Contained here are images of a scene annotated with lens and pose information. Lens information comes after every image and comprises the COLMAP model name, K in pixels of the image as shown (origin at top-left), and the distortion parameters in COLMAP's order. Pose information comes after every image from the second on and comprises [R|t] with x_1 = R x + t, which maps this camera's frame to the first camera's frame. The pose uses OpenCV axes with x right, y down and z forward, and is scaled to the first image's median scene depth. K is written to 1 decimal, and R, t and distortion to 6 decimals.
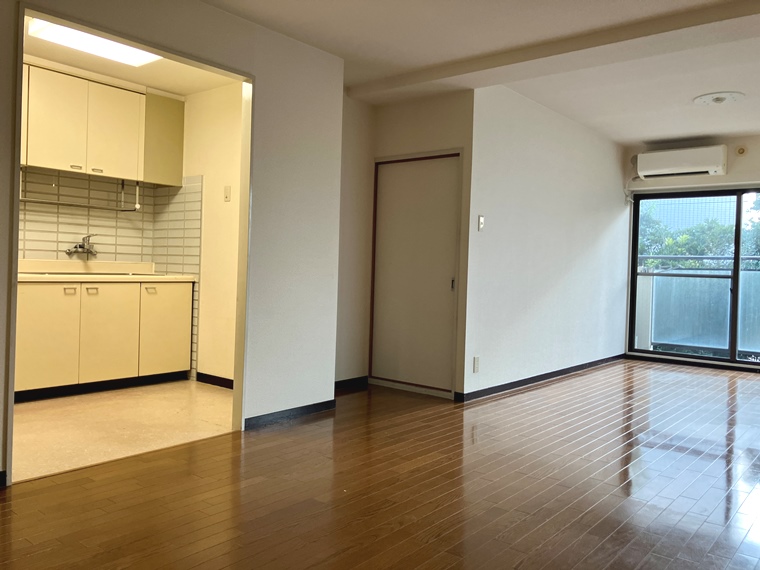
lens RADIAL K [[627.0, 0, 377.8], [0, 627.0, 283.4], [0, 0, 1]] dist [-0.002965, -0.001624]
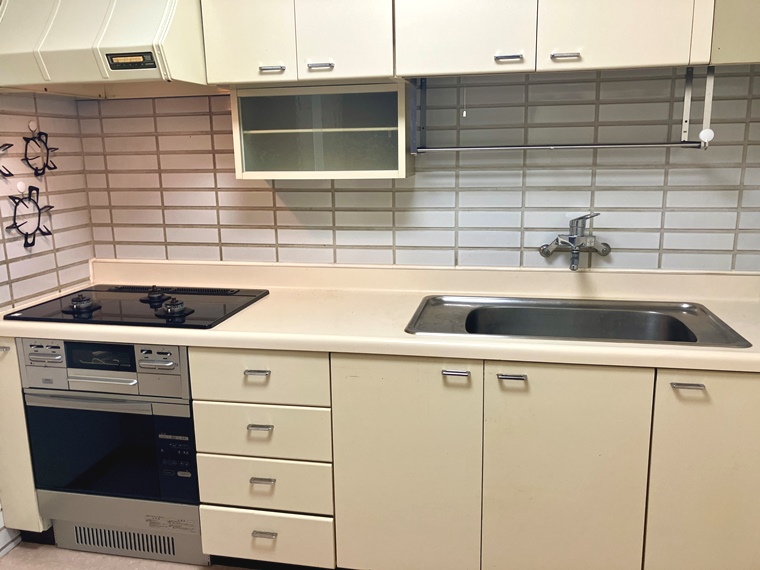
lens RADIAL K [[627.0, 0, 377.5], [0, 627.0, 279.2], [0, 0, 1]] dist [-0.002965, -0.001624]
pose [[0.462278, 0.137176, -0.876061, -0.142904], [0.012189, 0.986885, 0.160961, -0.103460], [0.886652, -0.085087, 0.454543, 0.671135]]
